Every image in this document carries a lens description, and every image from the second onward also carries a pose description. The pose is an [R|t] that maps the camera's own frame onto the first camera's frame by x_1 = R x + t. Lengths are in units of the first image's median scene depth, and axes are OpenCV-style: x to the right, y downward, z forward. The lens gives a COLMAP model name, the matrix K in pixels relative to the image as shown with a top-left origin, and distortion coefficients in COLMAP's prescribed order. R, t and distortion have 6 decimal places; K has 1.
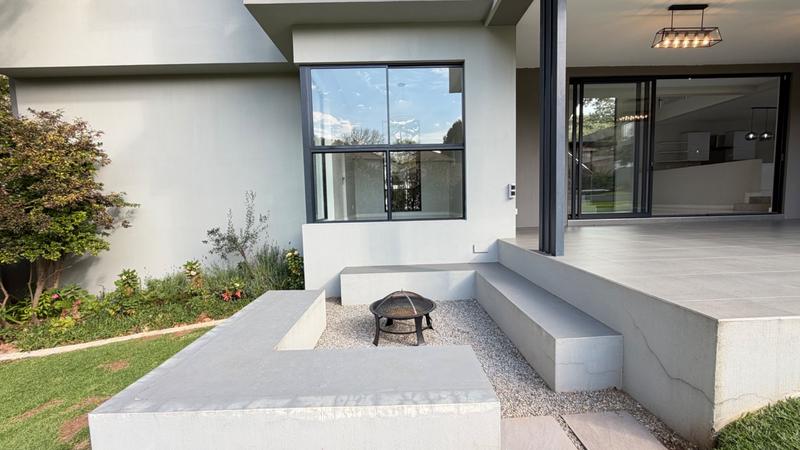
lens RADIAL K [[319.5, 0, 397.8], [0, 319.5, 223.7], [0, 0, 1]] dist [0.002171, 0.000049]
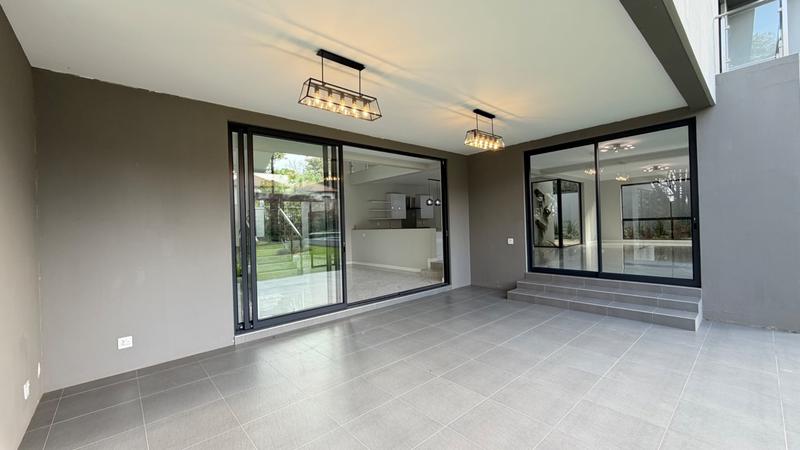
lens RADIAL K [[319.5, 0, 400.4], [0, 319.5, 224.6], [0, 0, 1]] dist [0.002171, 0.000049]
pose [[0.754467, 0.000099, 0.656338, 0.365455], [0.059324, 0.995896, -0.068344, -0.174002], [-0.653652, 0.090500, 0.751365, 0.281531]]
